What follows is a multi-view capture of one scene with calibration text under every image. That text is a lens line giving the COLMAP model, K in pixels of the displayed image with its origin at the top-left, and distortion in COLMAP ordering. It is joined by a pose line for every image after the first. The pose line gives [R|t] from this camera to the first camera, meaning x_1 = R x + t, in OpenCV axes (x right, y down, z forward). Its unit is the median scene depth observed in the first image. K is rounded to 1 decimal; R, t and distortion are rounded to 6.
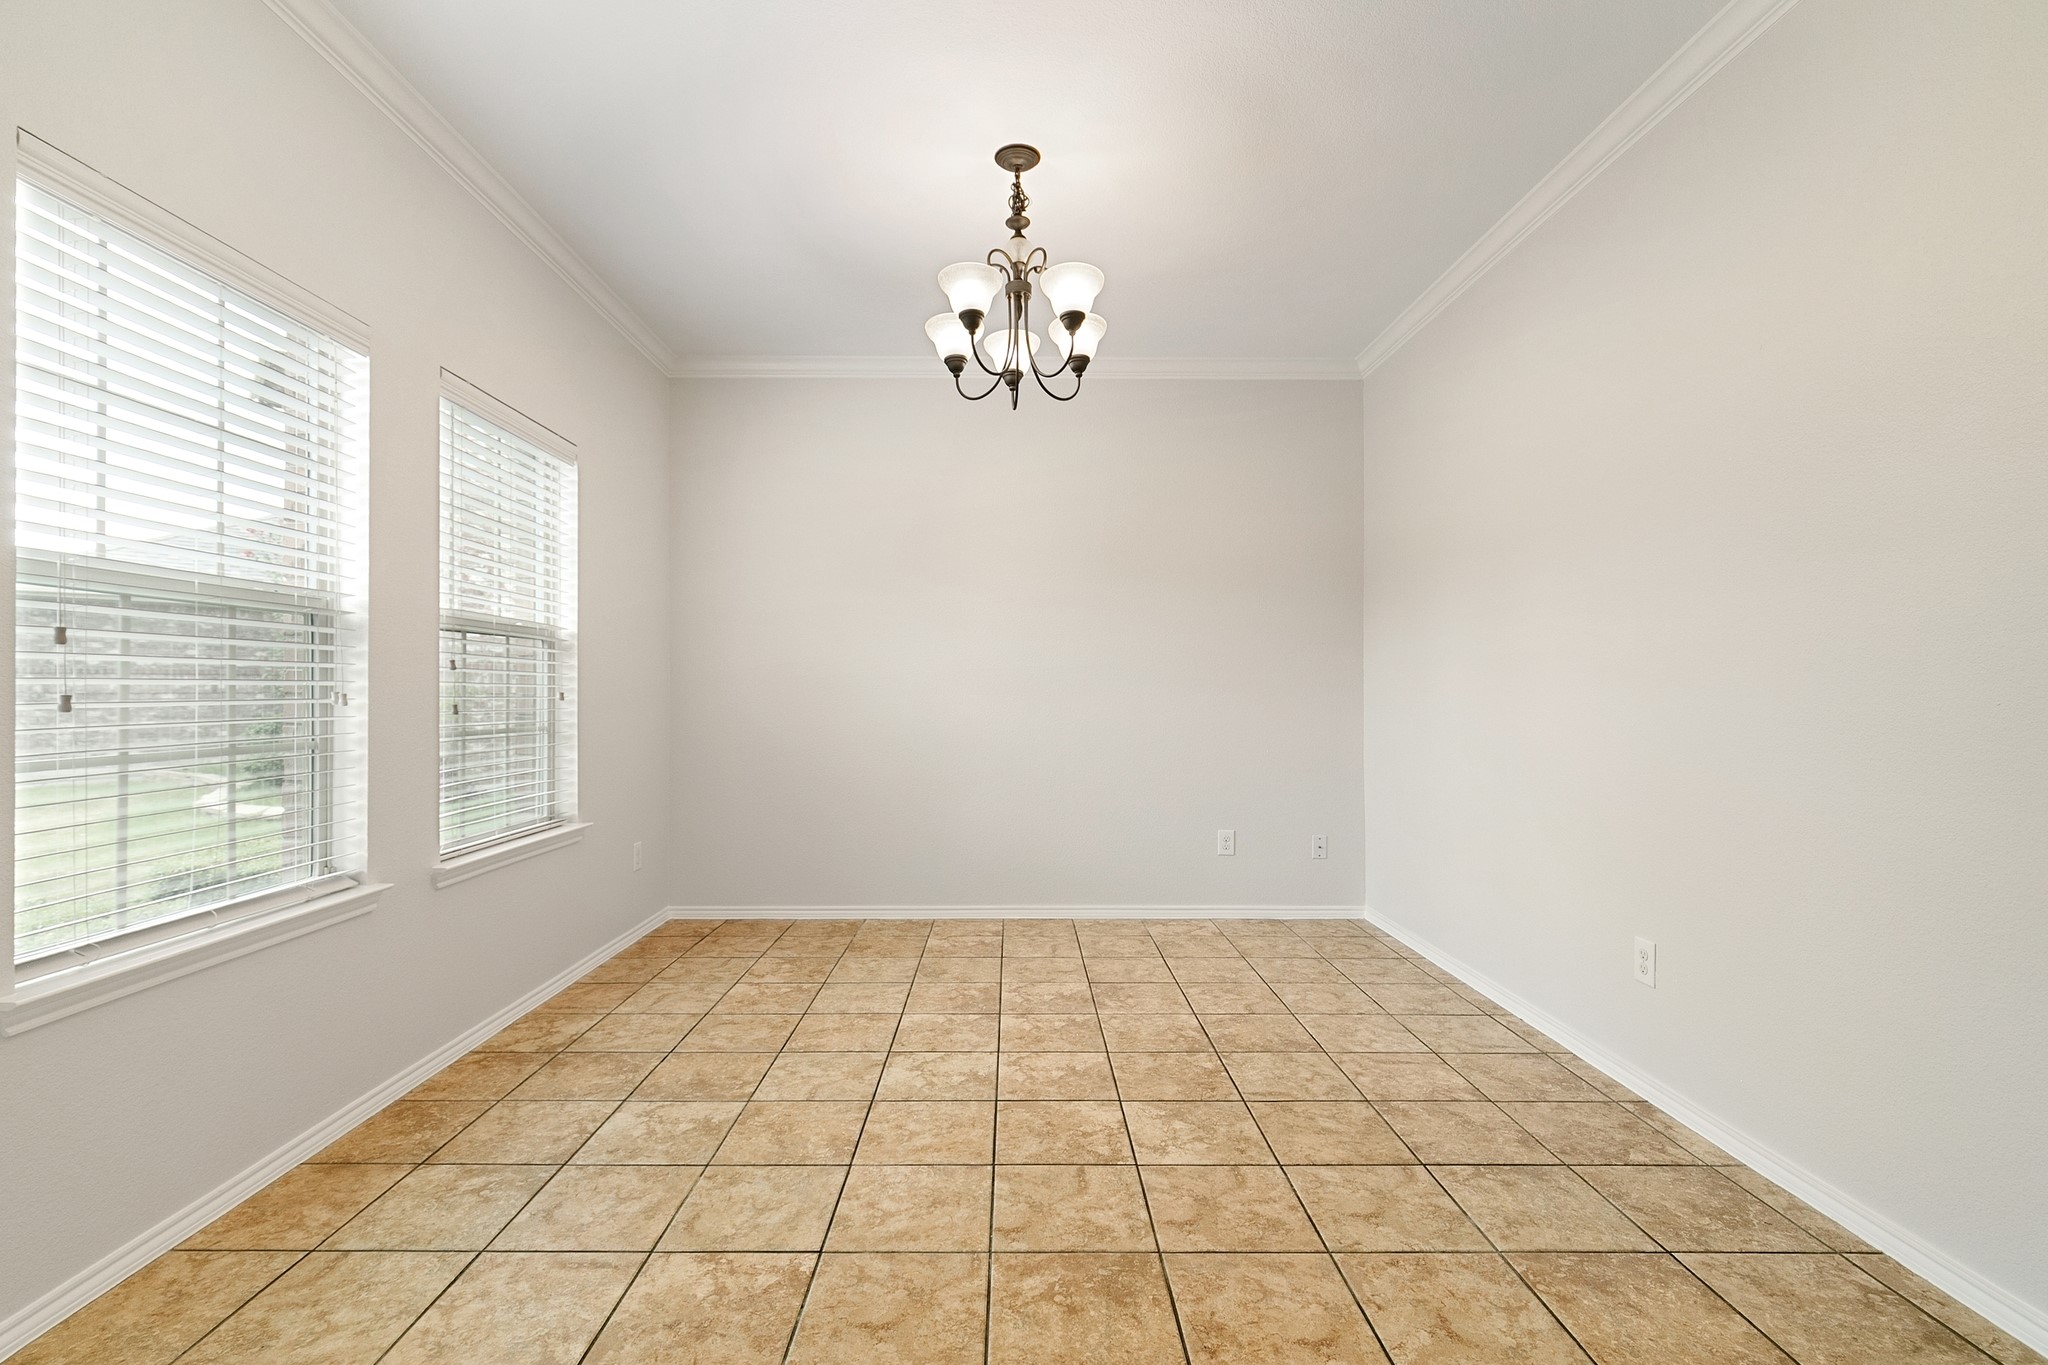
lens RADIAL K [[919.4, 0, 1011.6], [0, 919.4, 691.1], [0, 0, 1]] dist [0.007449, -0.001906]
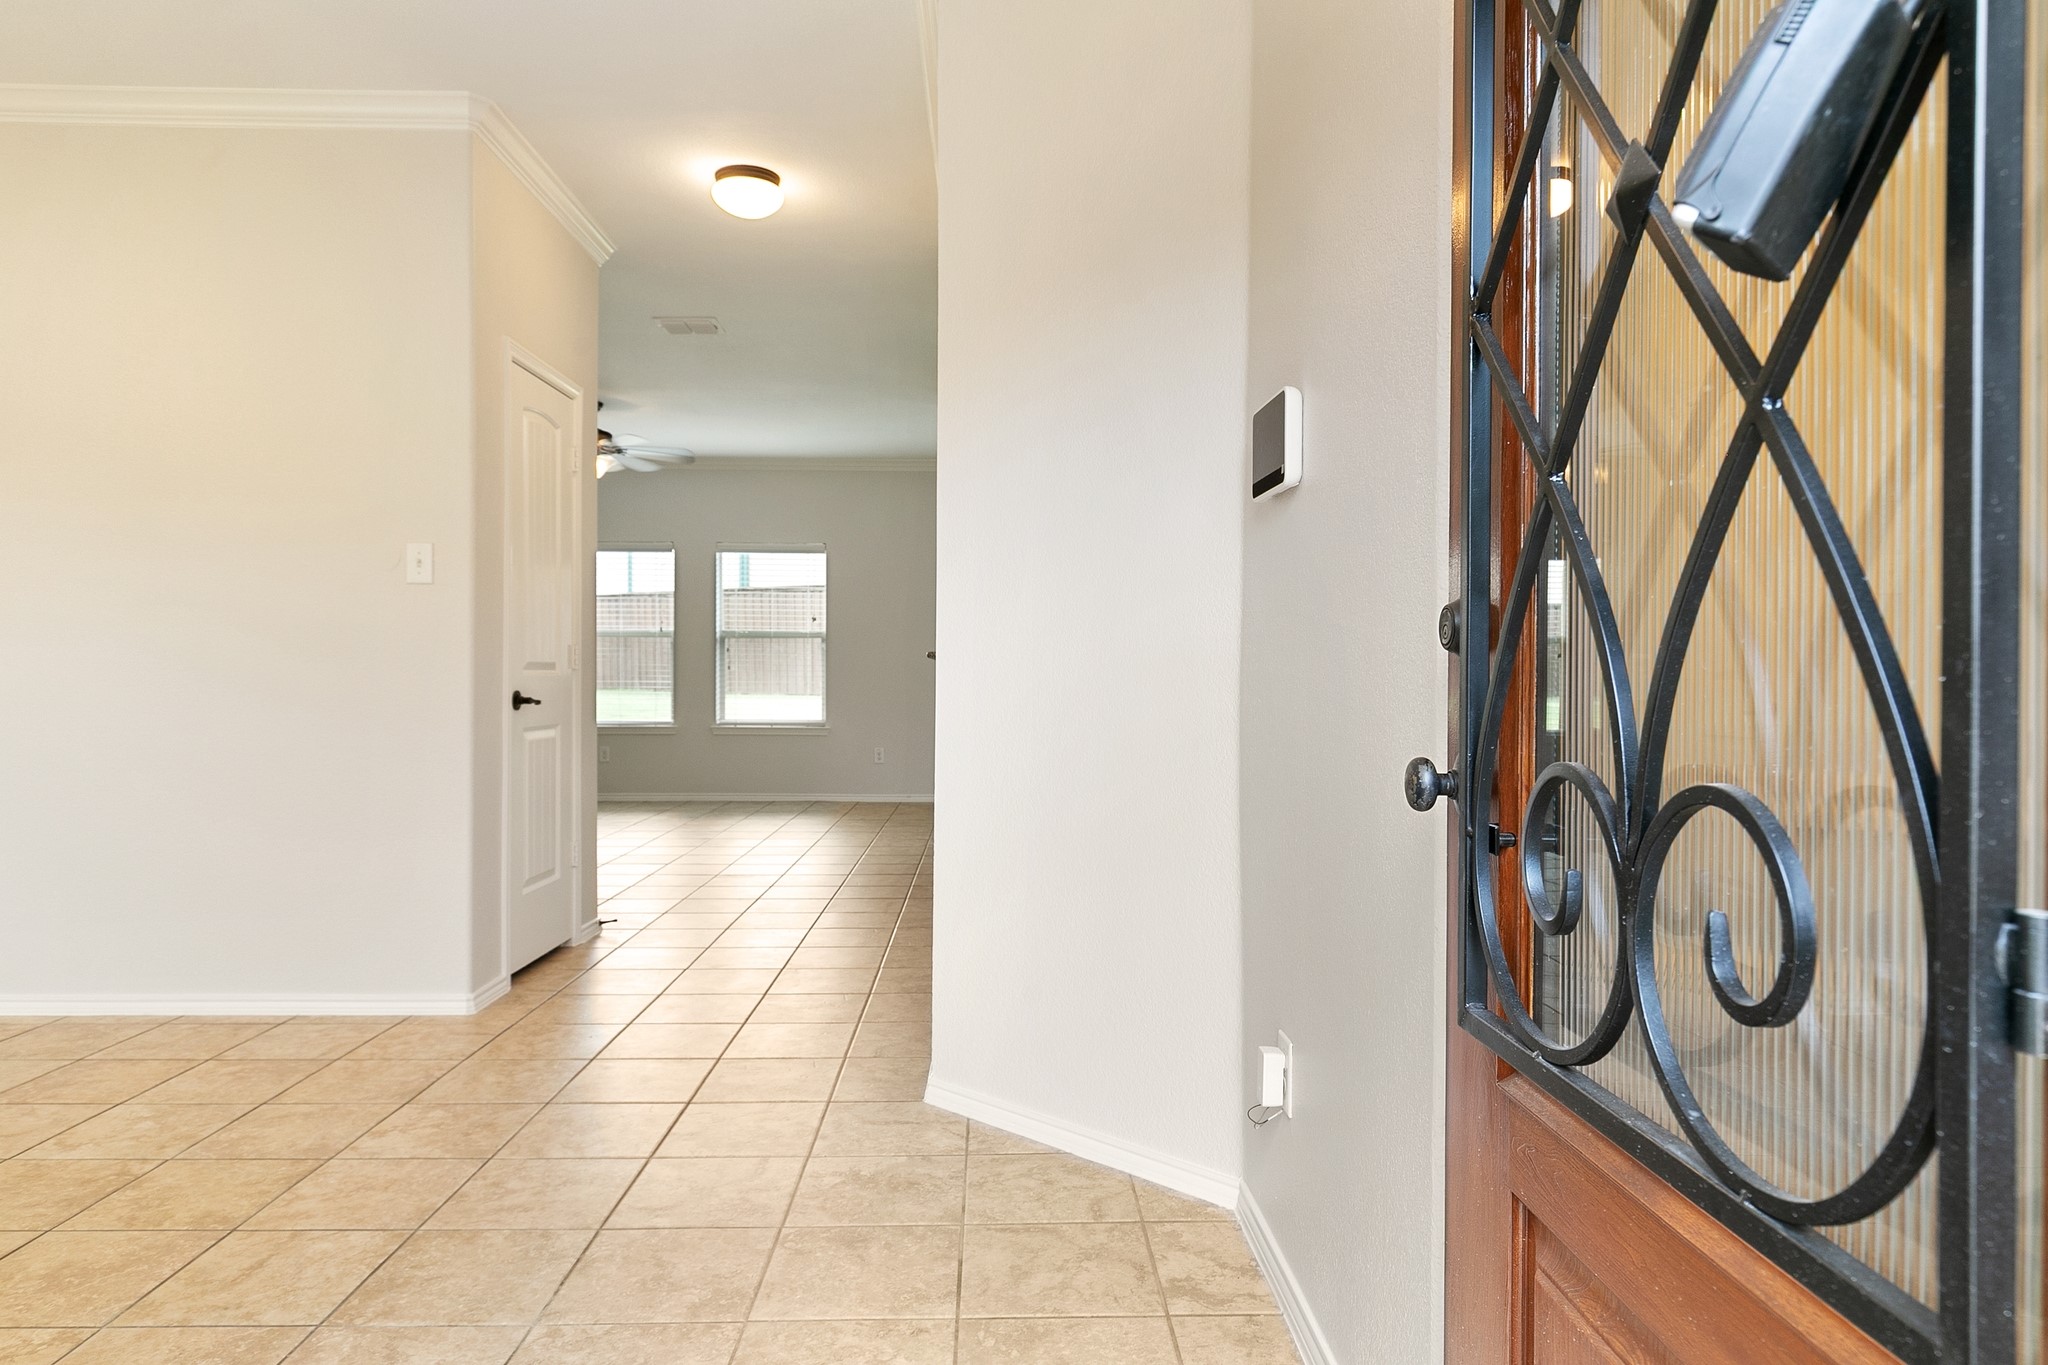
lens RADIAL K [[1252.0, 0, 1031.4], [0, 1252.0, 668.7], [0, 0, 1]] dist [-0.007670, 0.003081]
pose [[-0.025953, 0.000890, 0.999663, -0.798649], [-0.003188, 0.999994, -0.000973, 0.031240], [-0.999658, -0.003212, -0.025950, -0.227056]]
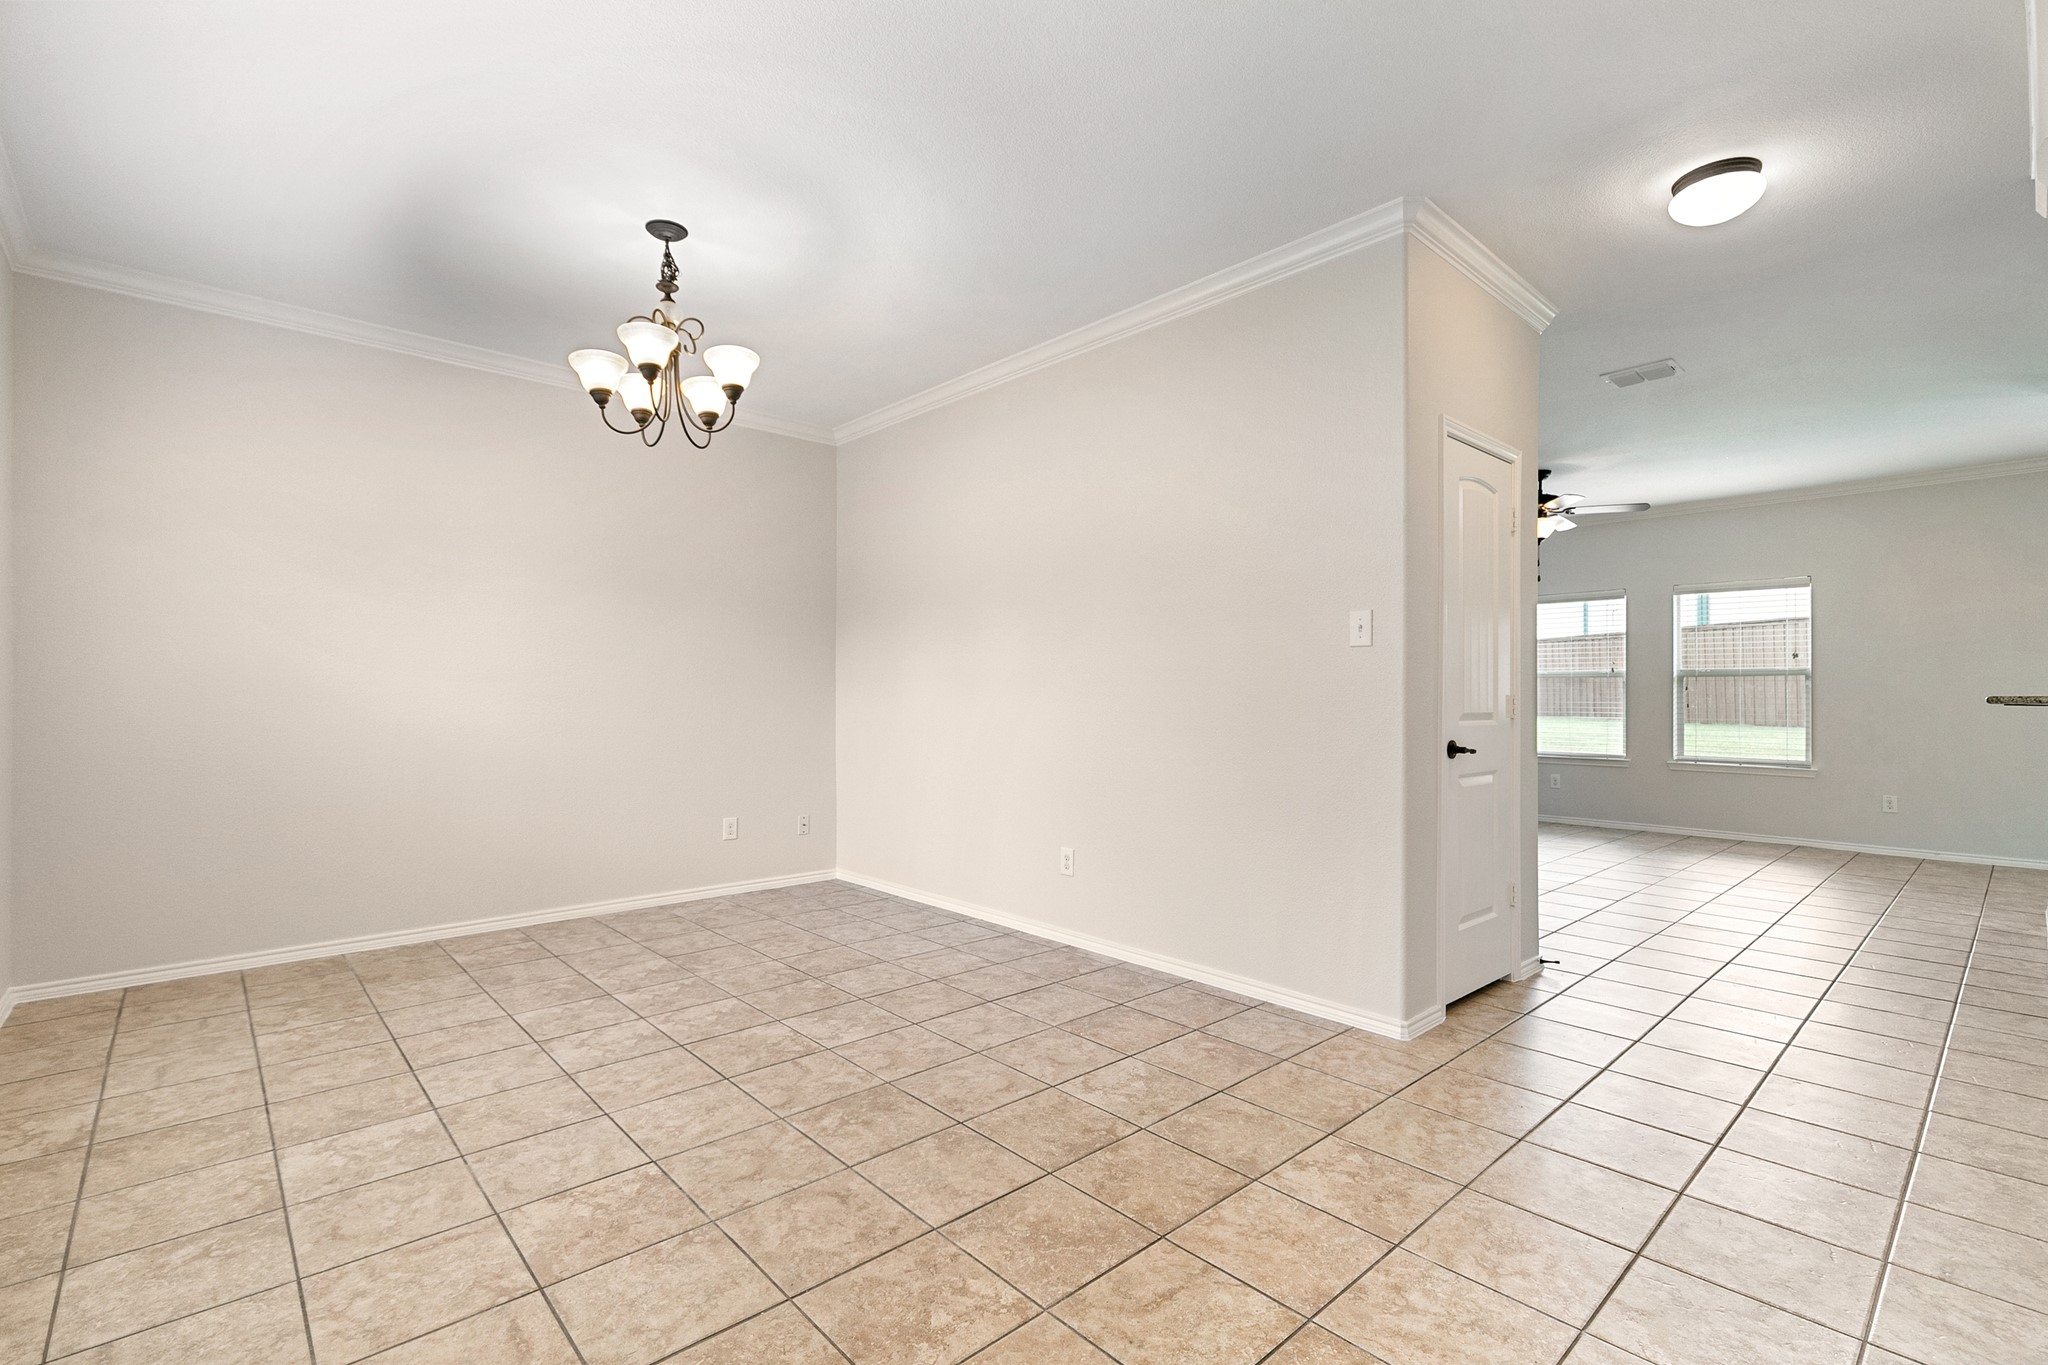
lens RADIAL K [[919.4, 0, 1011.5], [0, 919.4, 694.9], [0, 0, 1]] dist [0.007449, -0.001906]
pose [[0.746369, 0.001318, 0.665531, -0.473808], [-0.001321, 0.999999, -0.000499, -0.001894], [-0.665531, -0.000507, 0.746370, -0.152380]]
